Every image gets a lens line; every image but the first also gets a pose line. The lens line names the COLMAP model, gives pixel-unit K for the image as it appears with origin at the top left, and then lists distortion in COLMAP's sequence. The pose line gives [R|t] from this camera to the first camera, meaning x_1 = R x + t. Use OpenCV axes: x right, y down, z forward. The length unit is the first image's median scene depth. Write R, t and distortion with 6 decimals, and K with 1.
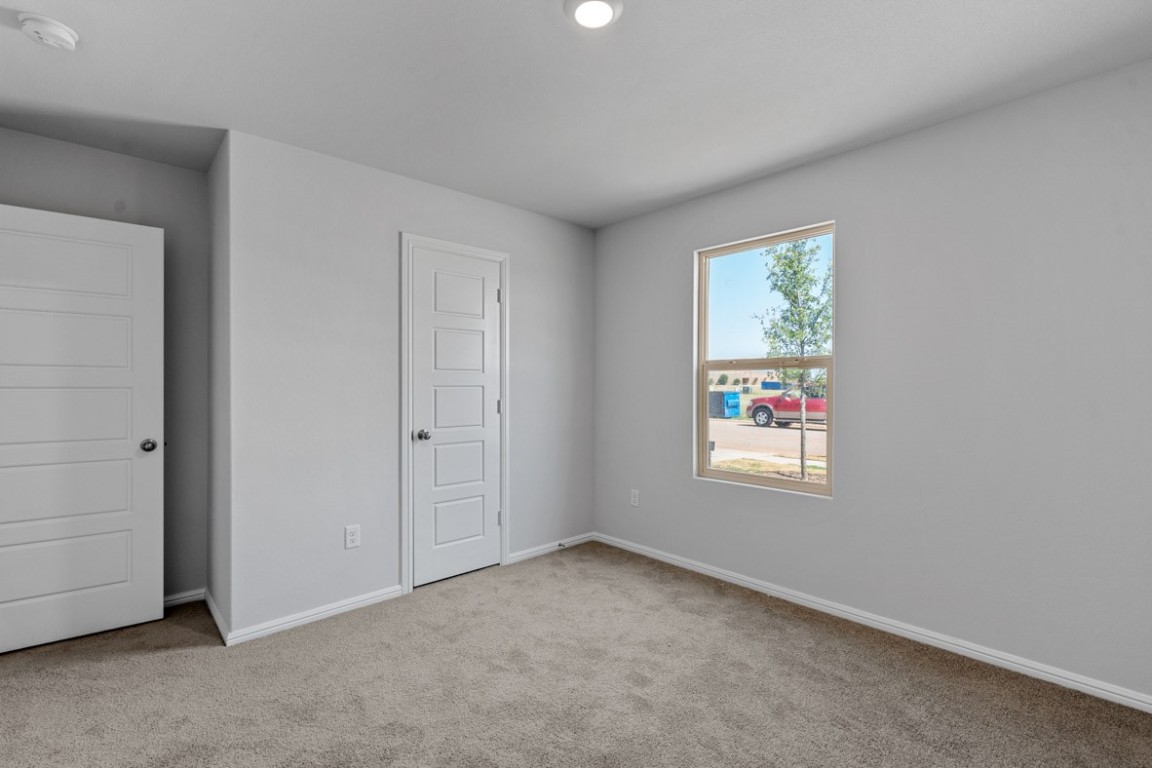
lens RADIAL K [[528.9, 0, 577.0], [0, 528.9, 392.8], [0, 0, 1]] dist [-0.003523, 0.000008]
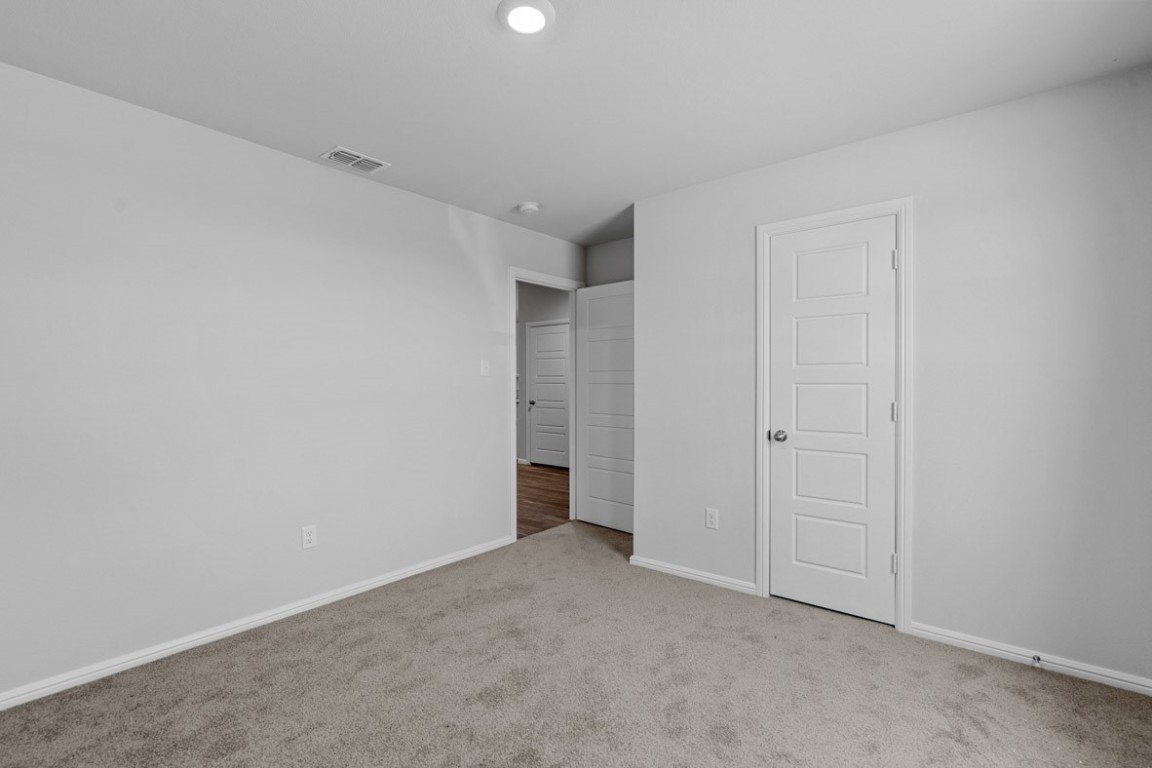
lens RADIAL K [[528.9, 0, 581.8], [0, 528.9, 388.3], [0, 0, 1]] dist [-0.003523, 0.000008]
pose [[0.120632, 0.012334, -0.992621, 0.581918], [-0.009637, 0.999890, 0.011253, -0.010790], [0.992650, 0.008208, 0.120738, 0.535101]]
